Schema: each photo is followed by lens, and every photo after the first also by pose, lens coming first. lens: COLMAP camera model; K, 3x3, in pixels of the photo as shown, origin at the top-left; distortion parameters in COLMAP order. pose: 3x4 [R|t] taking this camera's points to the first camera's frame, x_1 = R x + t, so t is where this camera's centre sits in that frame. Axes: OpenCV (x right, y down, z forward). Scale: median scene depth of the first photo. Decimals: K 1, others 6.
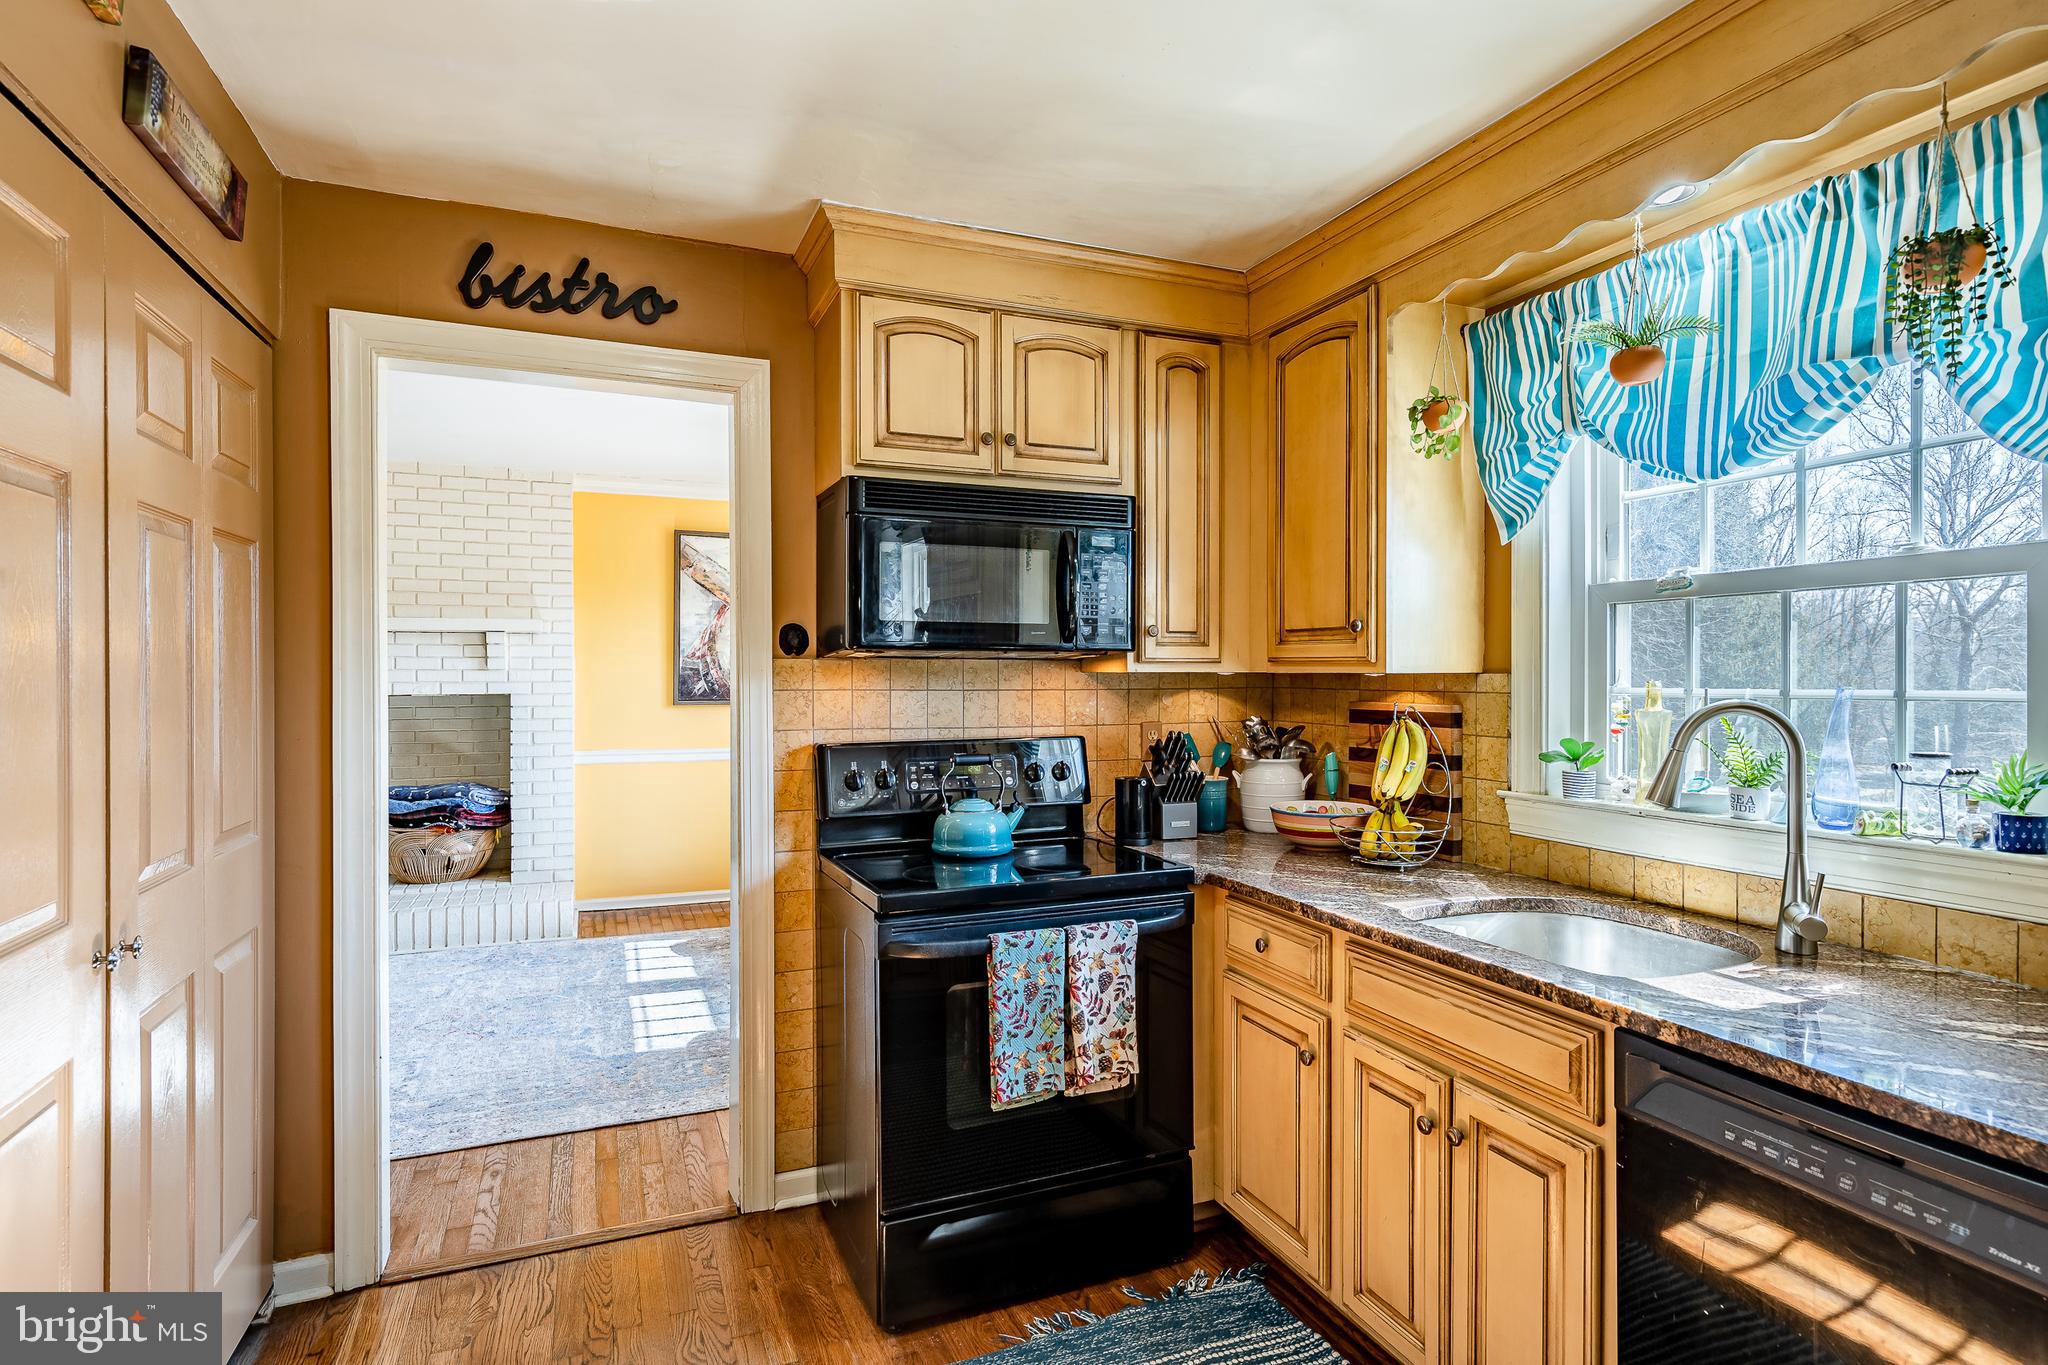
lens RADIAL K [[1073.5, 0, 1020.6], [0, 1073.5, 685.3], [0, 0, 1]] dist [0.011804, -0.004229]
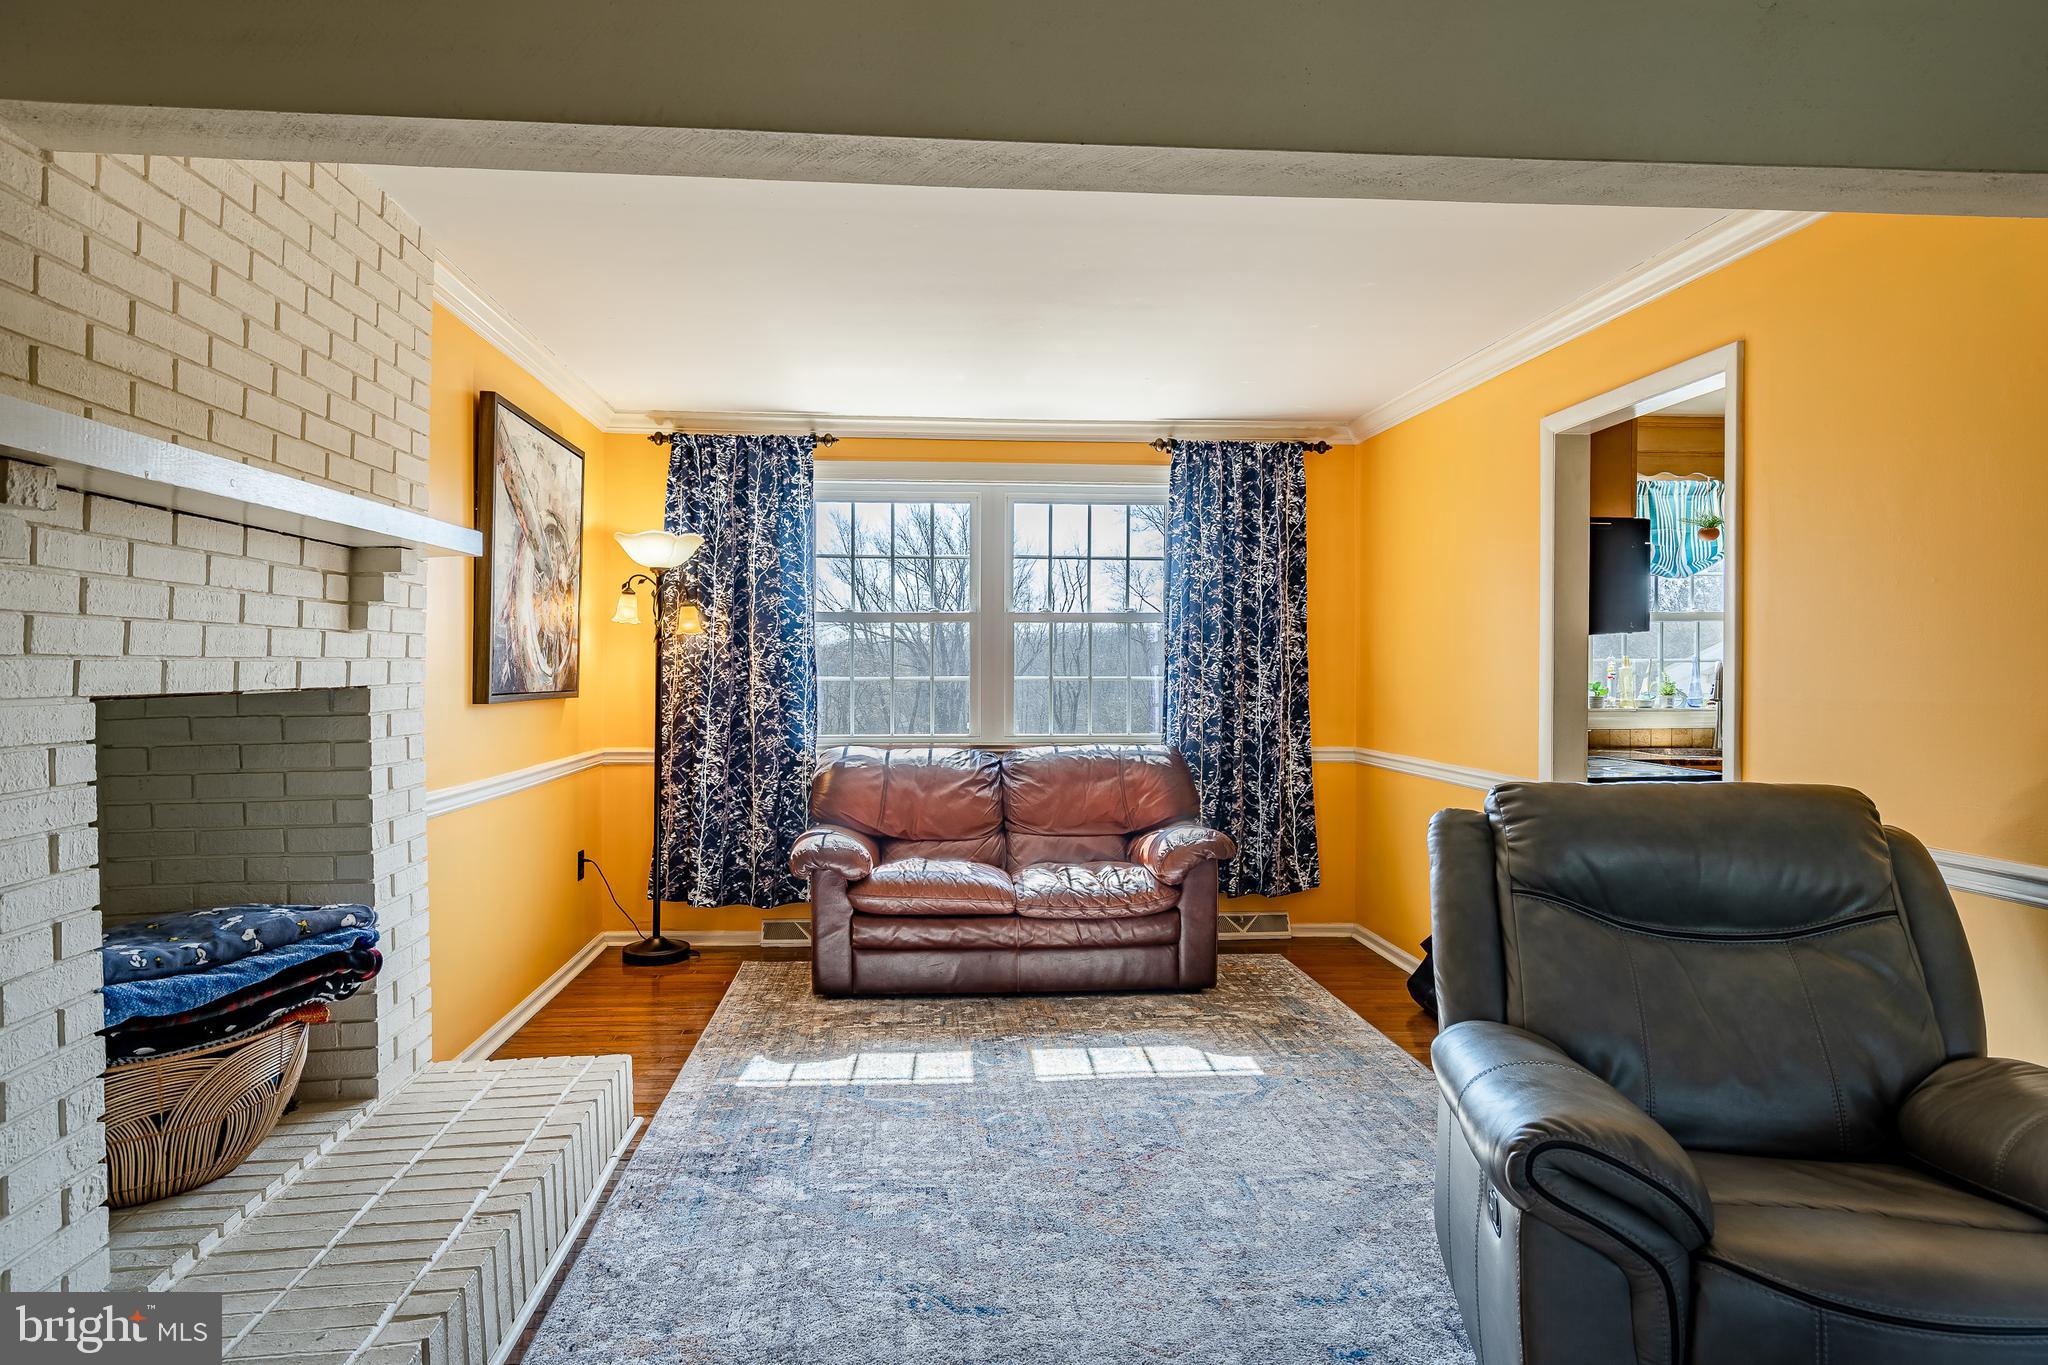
lens RADIAL K [[1173.0, 0, 979.9], [0, 1173.0, 693.9], [0, 0, 1]] dist [0.016716, -0.007880]
pose [[0.289728, -0.020937, 0.956880, -1.923798], [0.015205, 0.999735, 0.017271, 0.011504], [-0.956988, 0.009546, 0.289970, 1.340004]]
